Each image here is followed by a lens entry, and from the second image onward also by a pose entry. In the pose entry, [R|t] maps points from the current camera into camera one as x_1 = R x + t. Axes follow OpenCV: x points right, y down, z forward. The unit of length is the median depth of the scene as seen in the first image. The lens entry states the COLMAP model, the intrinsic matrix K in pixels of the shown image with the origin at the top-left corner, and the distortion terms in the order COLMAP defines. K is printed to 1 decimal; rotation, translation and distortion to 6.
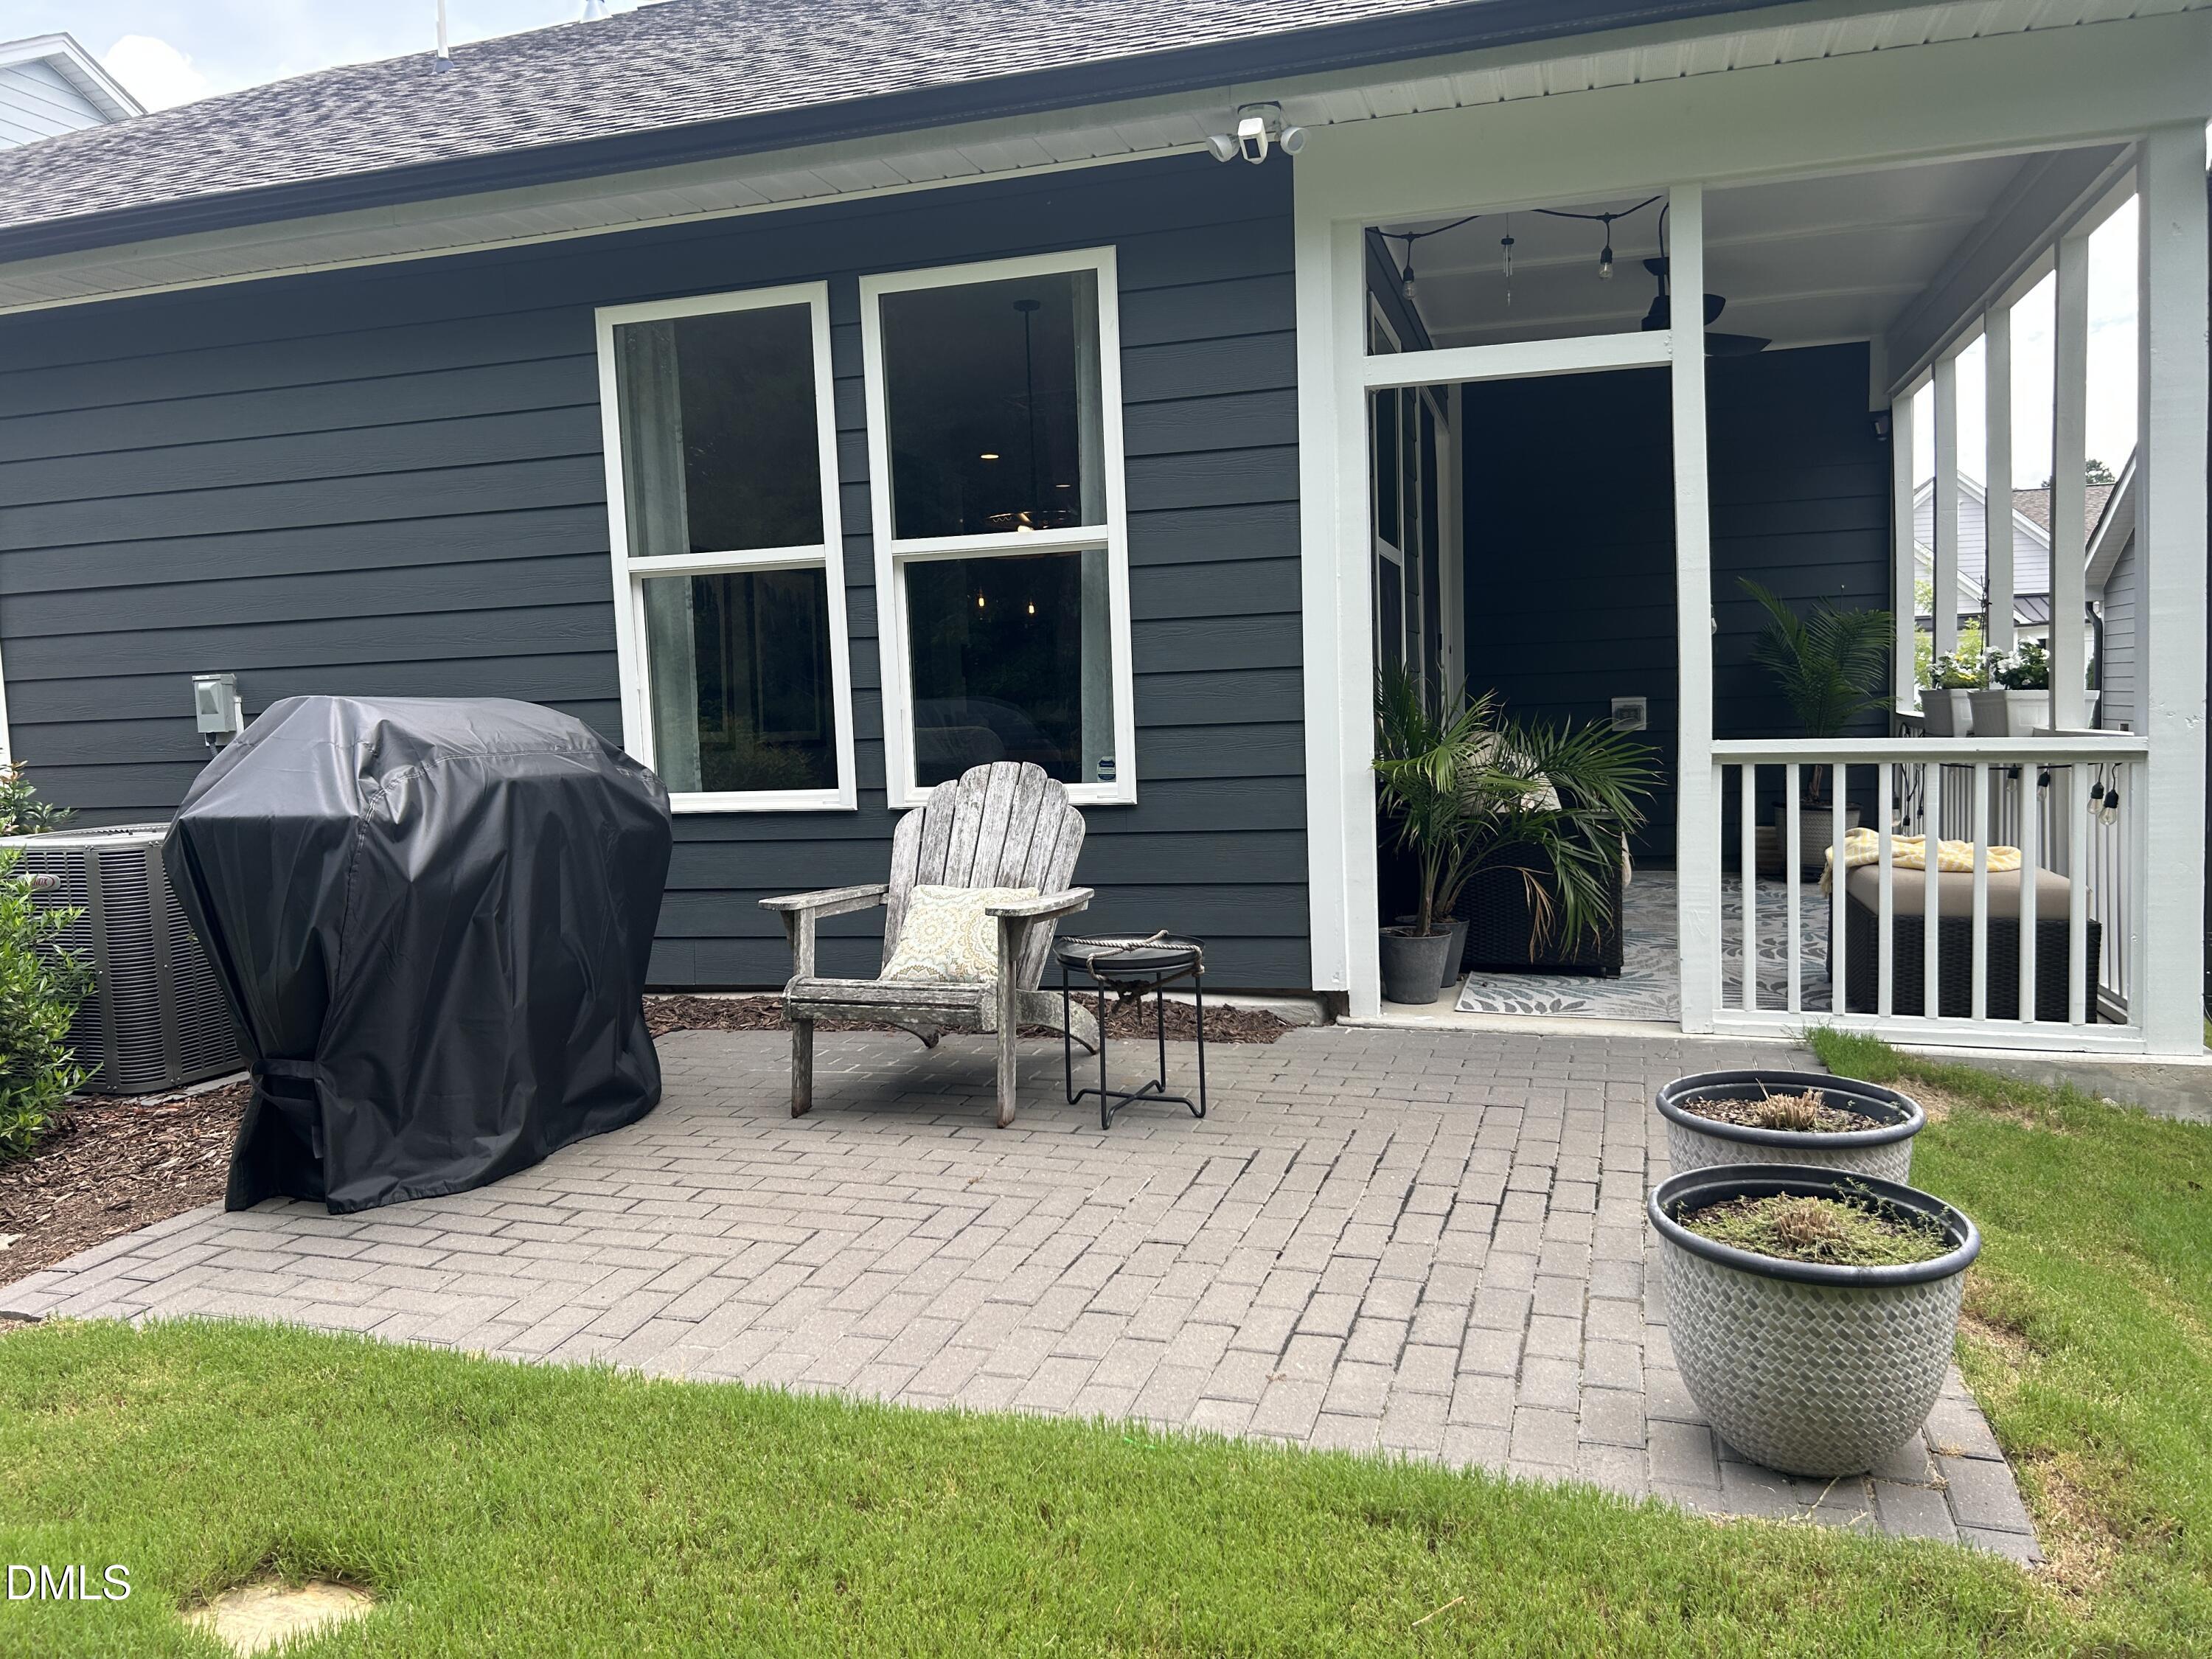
lens RADIAL K [[1664.1, 0, 1119.8], [0, 1664.1, 861.3], [0, 0, 1]] dist [0.081116, -0.094952]
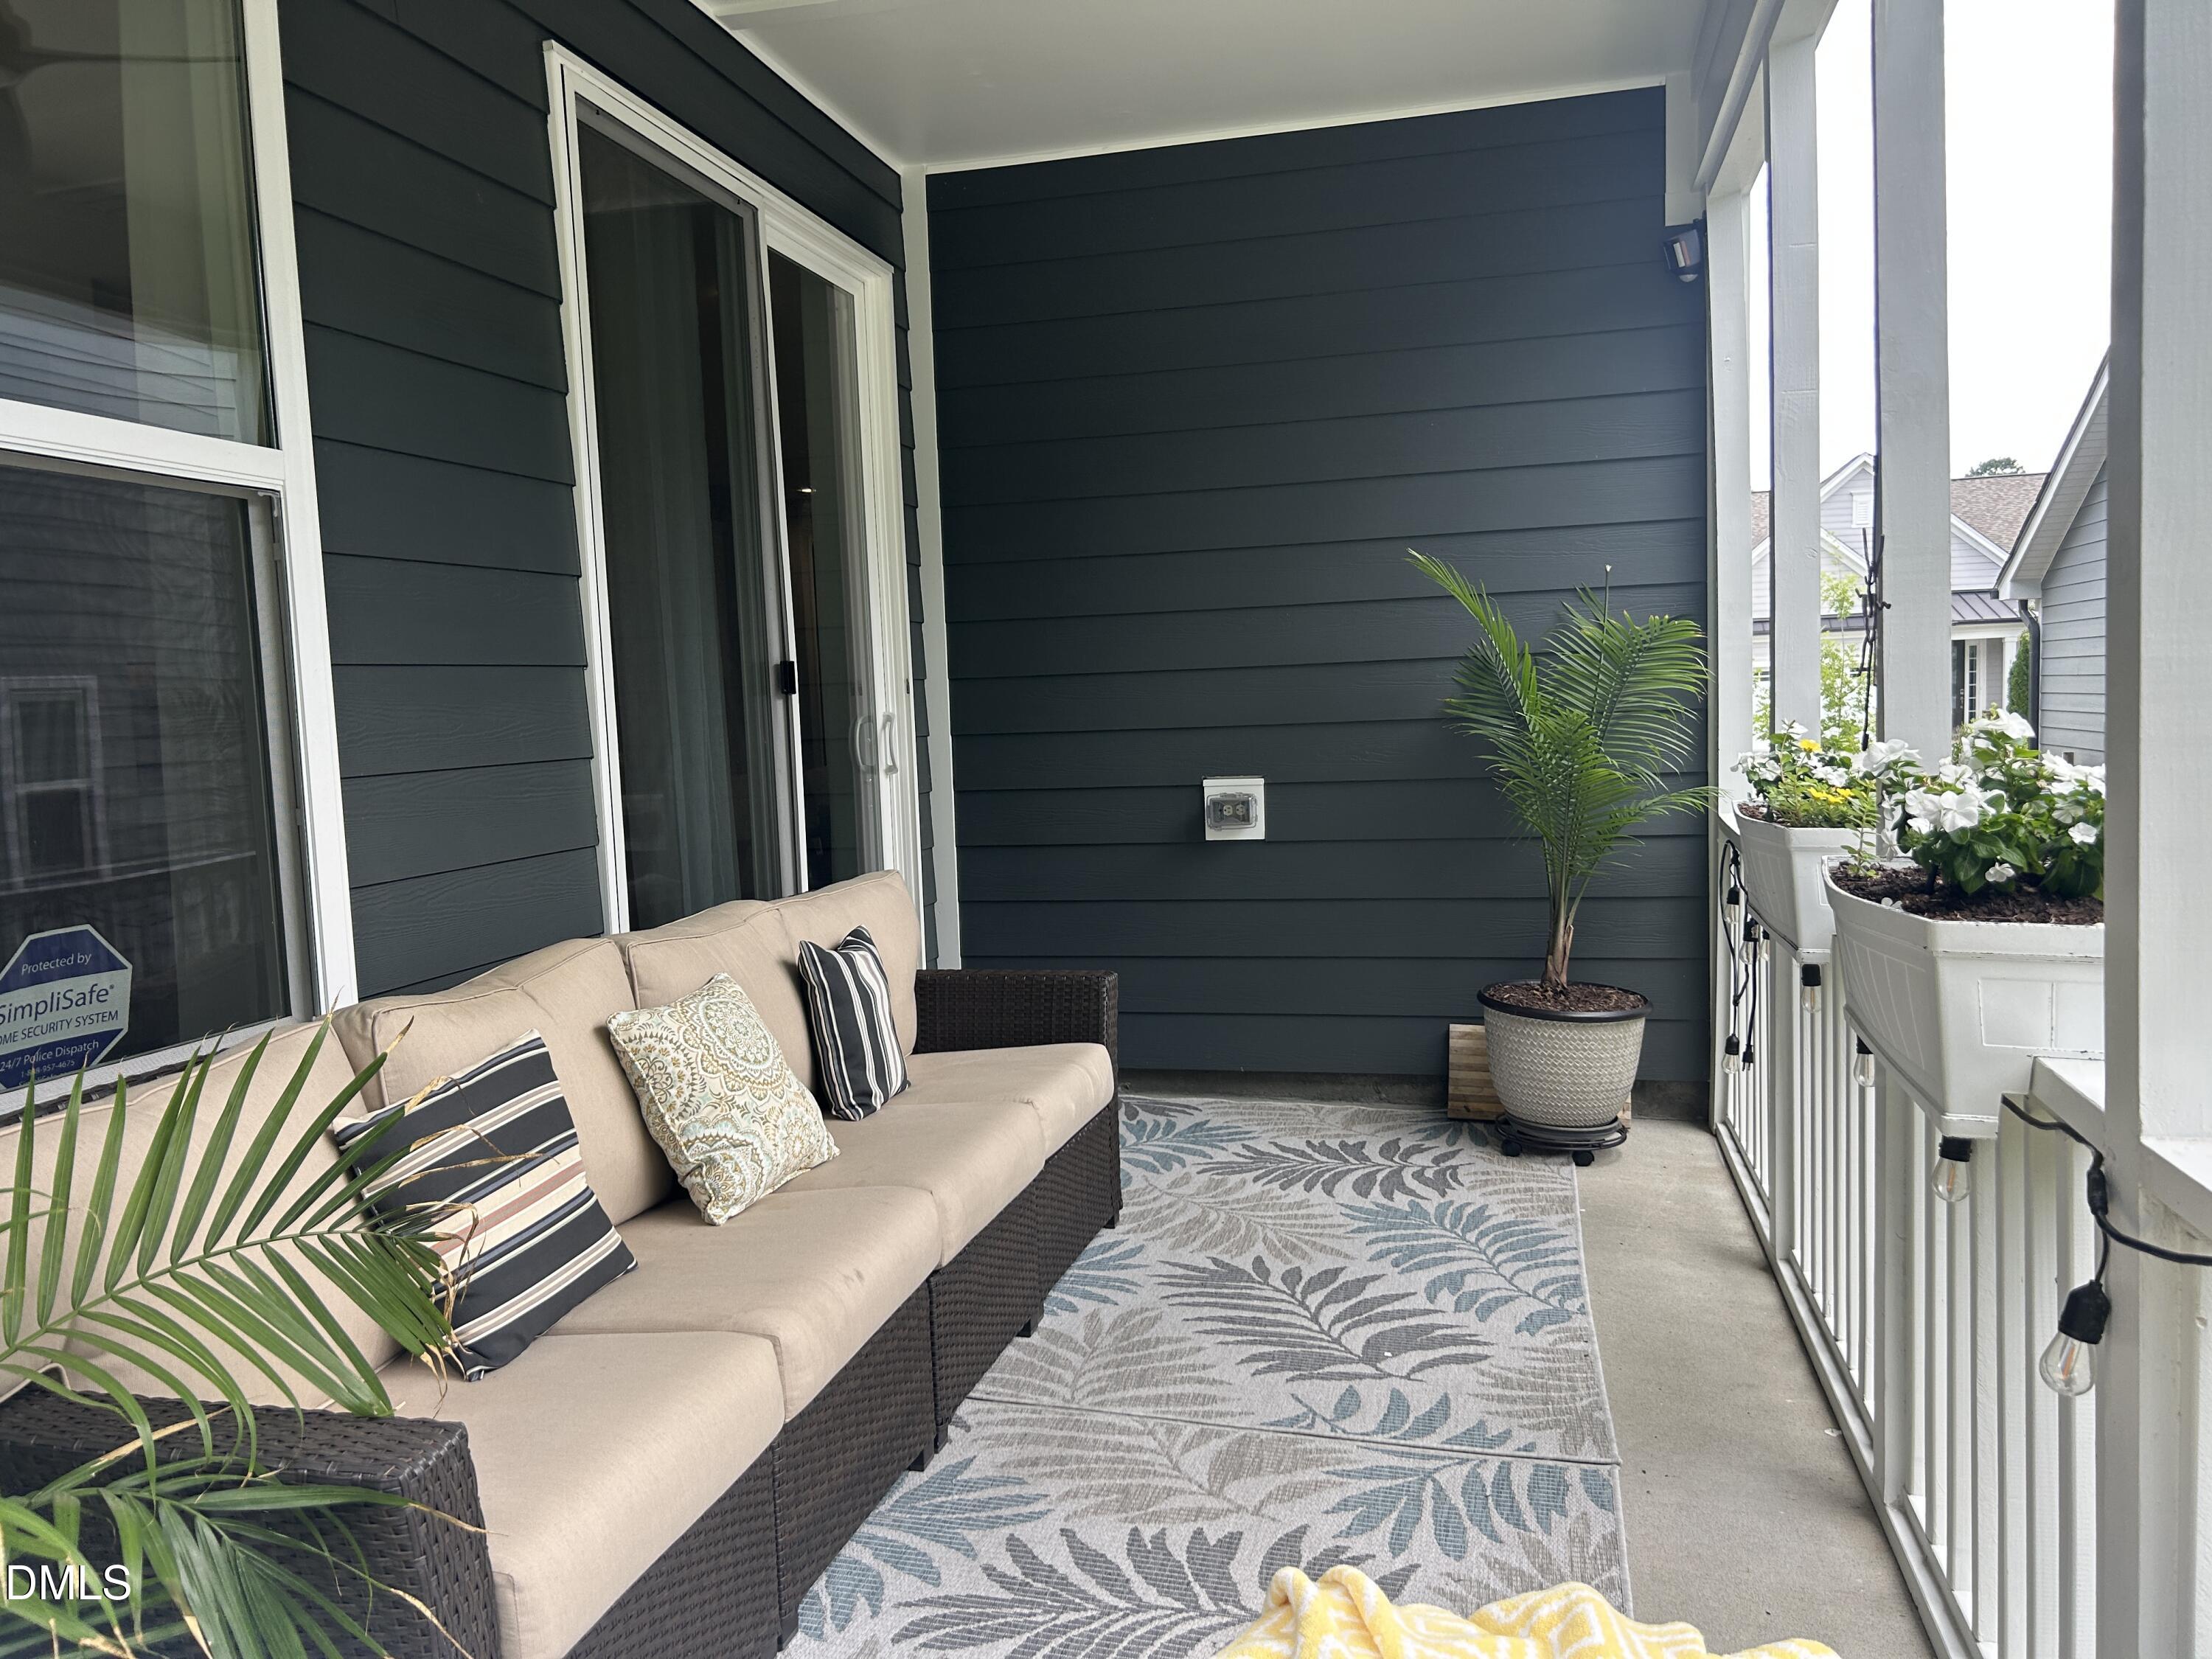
lens RADIAL K [[1664.1, 0, 1119.8], [0, 1664.1, 861.3], [0, 0, 1]] dist [0.081116, -0.094952]
pose [[0.999337, -0.004446, 0.036140, 0.255434], [0.004364, 0.999988, 0.002347, -0.074829], [-0.036150, -0.002188, 0.999344, 0.487142]]
